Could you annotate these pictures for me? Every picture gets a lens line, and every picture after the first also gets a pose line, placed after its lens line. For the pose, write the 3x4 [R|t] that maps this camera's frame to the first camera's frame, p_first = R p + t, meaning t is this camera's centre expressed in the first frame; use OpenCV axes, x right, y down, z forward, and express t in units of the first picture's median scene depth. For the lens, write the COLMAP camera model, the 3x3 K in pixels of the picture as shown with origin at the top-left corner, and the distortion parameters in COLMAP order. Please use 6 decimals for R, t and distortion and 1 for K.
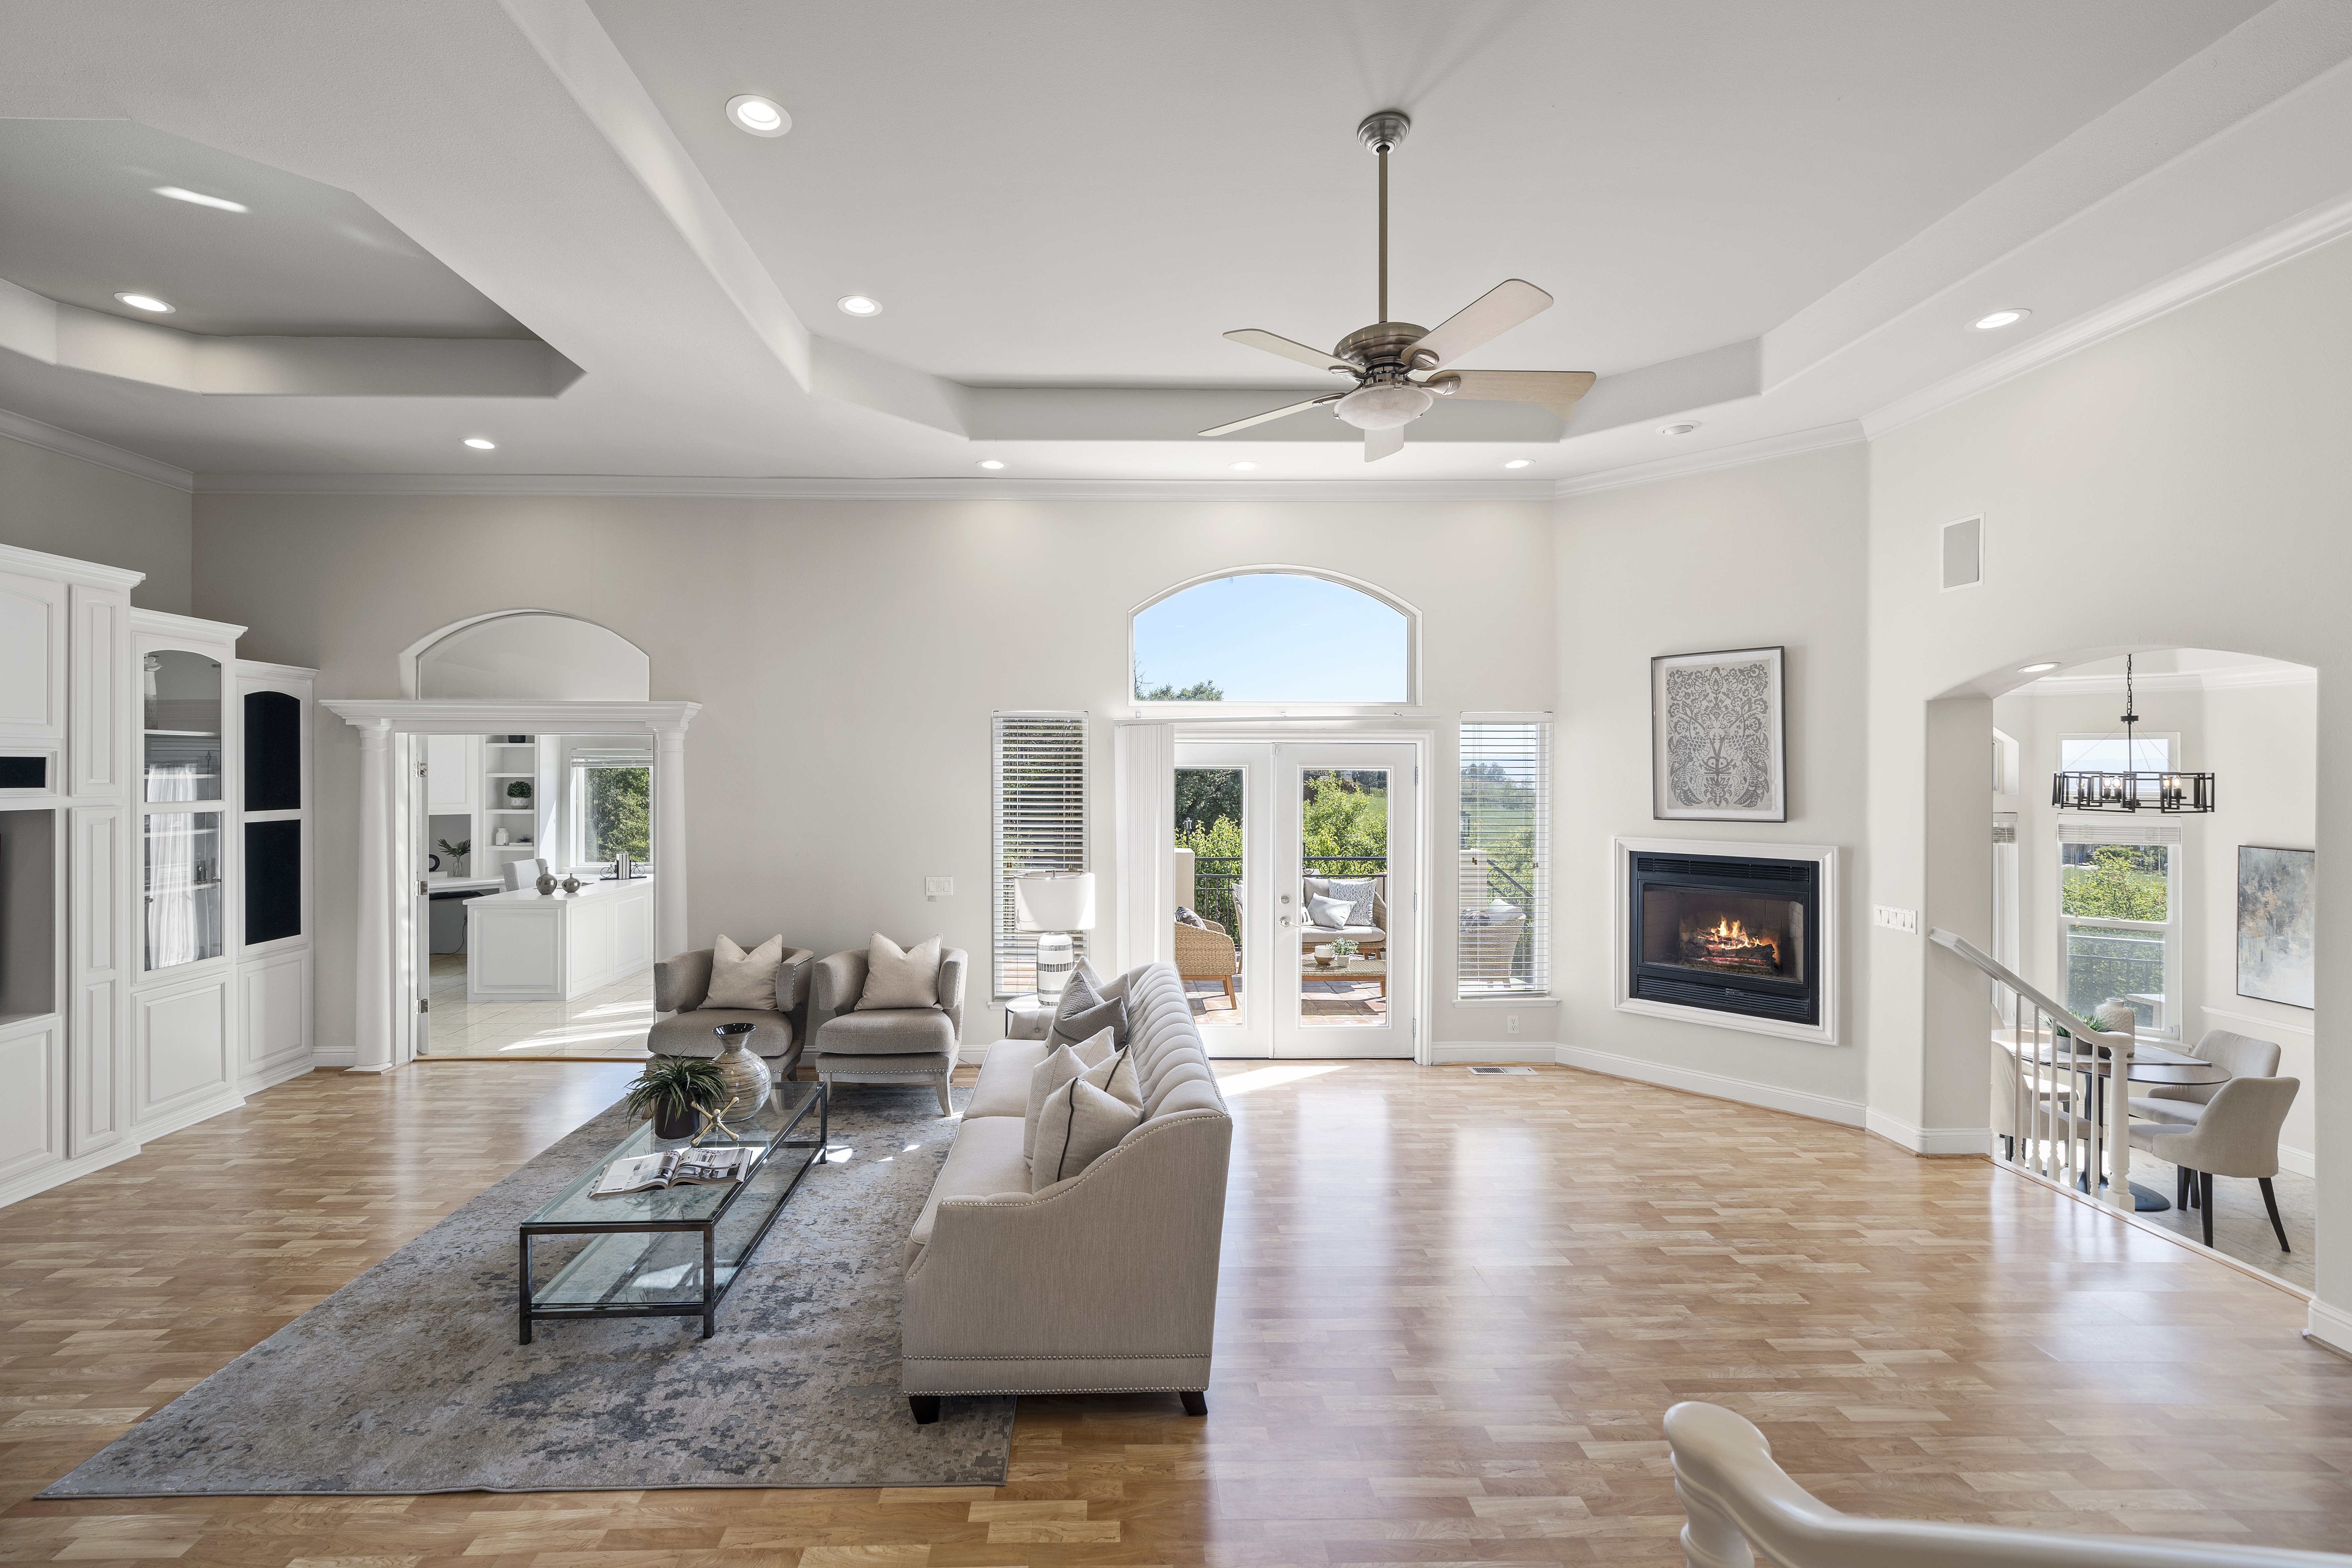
lens RADIAL K [[947.1, 0, 1135.7], [0, 947.1, 777.8], [0, 0, 1]] dist [0.001772, 0.000060]
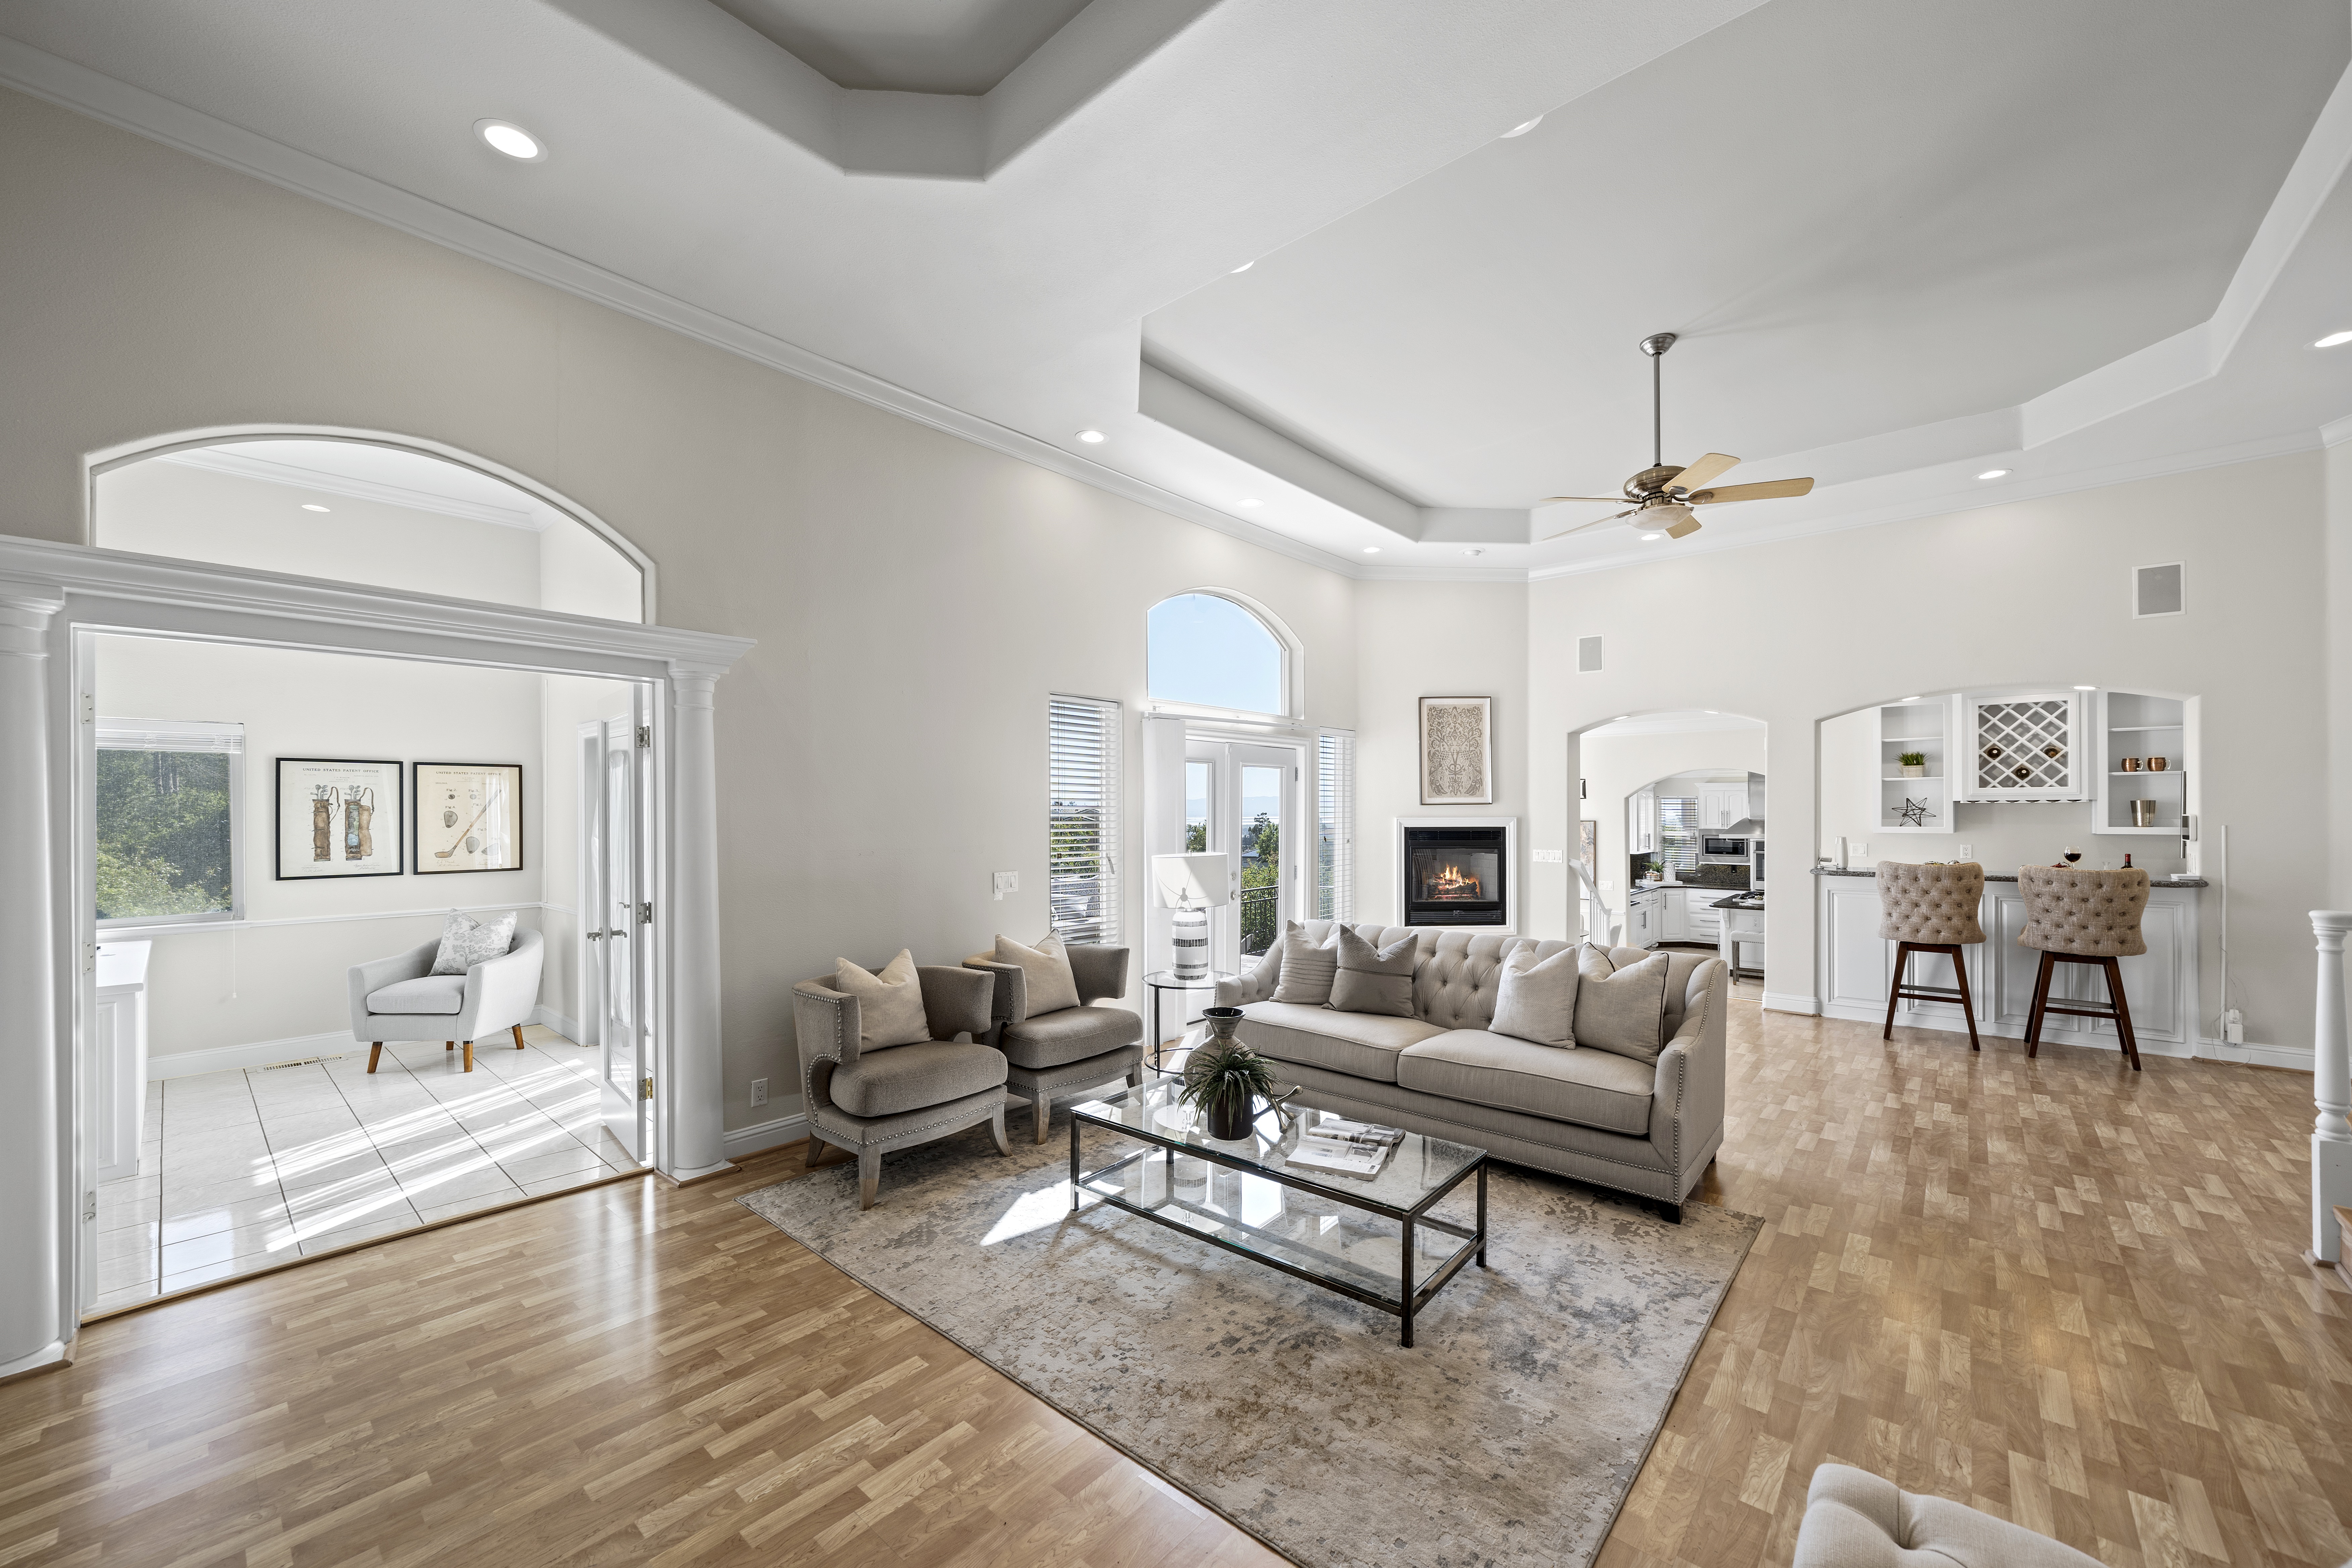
lens RADIAL K [[894.2, 0, 1184.8], [0, 894.2, 808.6], [0, 0, 1]] dist [-0.003134, -0.000389]
pose [[0.677658, -0.003001, 0.735371, -0.758672], [0.009512, 0.999944, -0.004685, 0.053004], [-0.735315, 0.010170, 0.677649, 0.317997]]
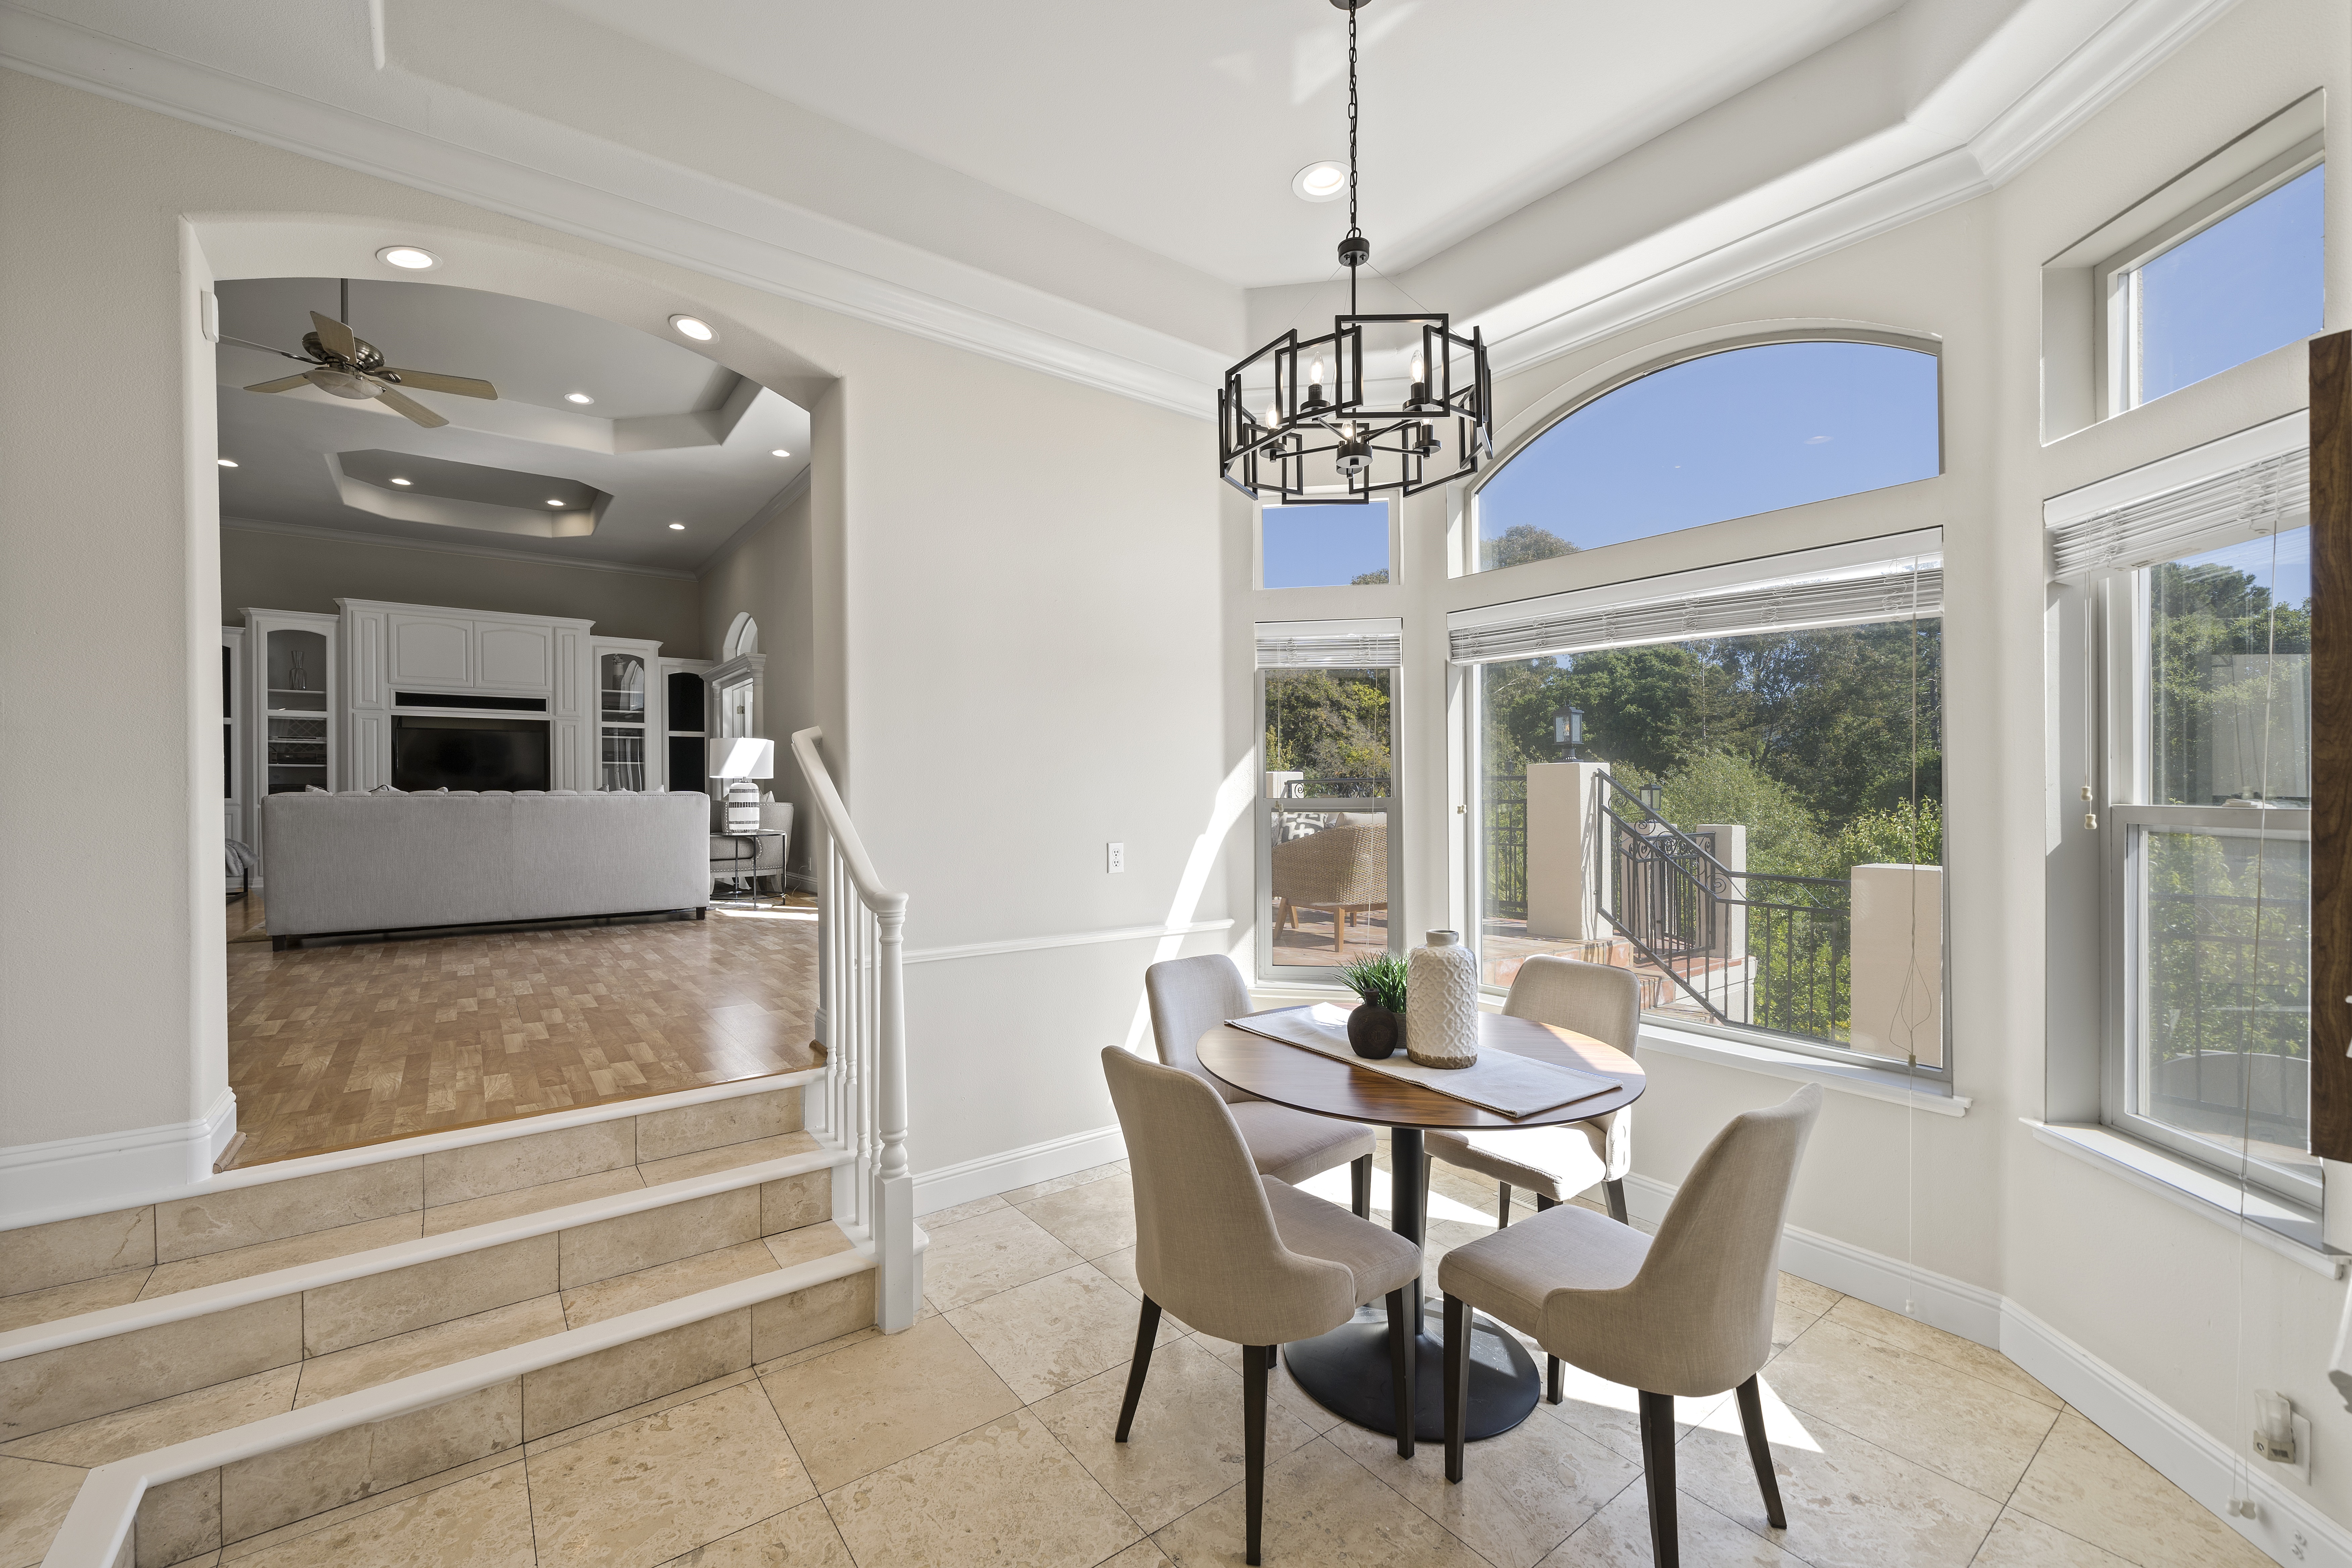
lens RADIAL K [[927.6, 0, 1168.8], [0, 927.6, 787.2], [0, 0, 1]] dist [-0.002507, -0.000078]
pose [[0.577311, -0.009151, -0.816473, 1.305466], [0.002850, 0.999954, -0.009193, 0.174477], [0.816519, 0.002980, 0.577310, 0.688520]]
